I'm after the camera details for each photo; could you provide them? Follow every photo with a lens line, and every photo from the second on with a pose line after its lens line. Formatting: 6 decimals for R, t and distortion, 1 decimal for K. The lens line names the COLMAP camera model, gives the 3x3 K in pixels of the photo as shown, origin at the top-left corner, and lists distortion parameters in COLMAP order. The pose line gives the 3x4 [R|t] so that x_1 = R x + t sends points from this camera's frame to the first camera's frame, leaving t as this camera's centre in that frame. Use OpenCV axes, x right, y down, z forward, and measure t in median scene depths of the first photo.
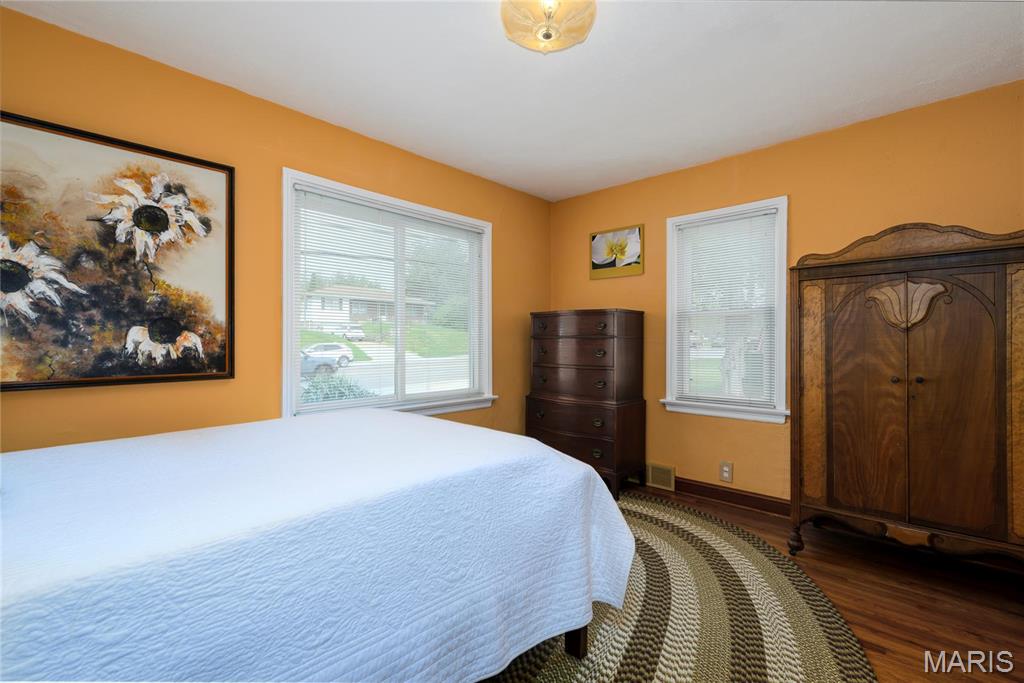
lens RADIAL K [[465.5, 0, 509.7], [0, 465.5, 340.8], [0, 0, 1]] dist [0.000063, -0.000421]
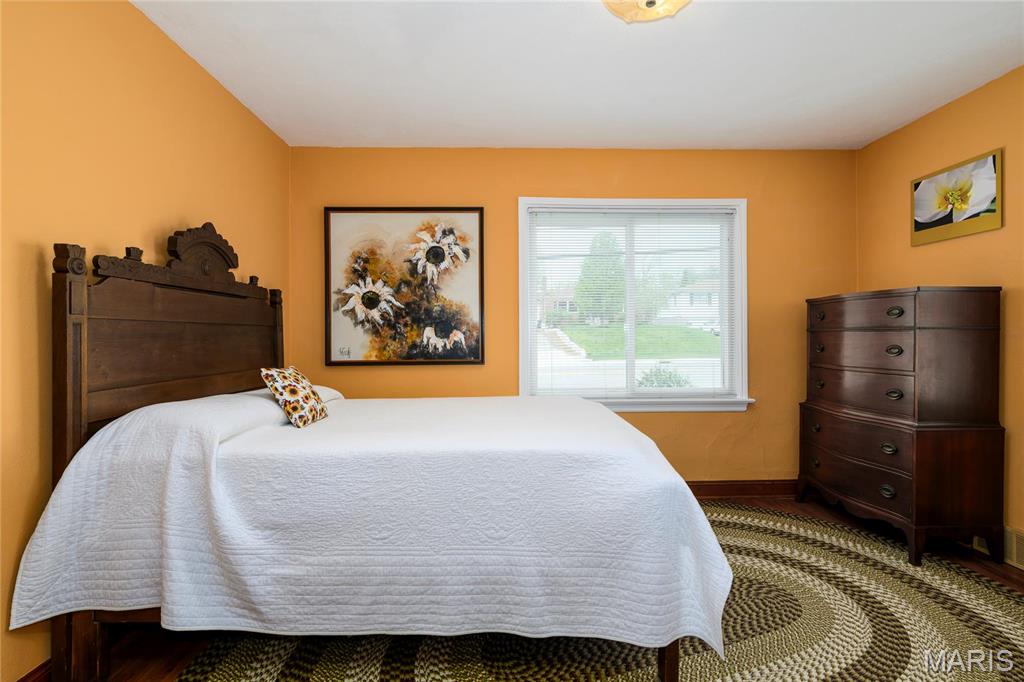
lens RADIAL K [[465.5, 0, 503.9], [0, 465.5, 341.2], [0, 0, 1]] dist [0.000063, -0.000421]
pose [[0.689750, 0.002501, -0.724043, 0.455934], [0.005462, 0.999948, 0.008657, 0.002490], [0.724027, -0.009926, 0.689700, 0.125609]]
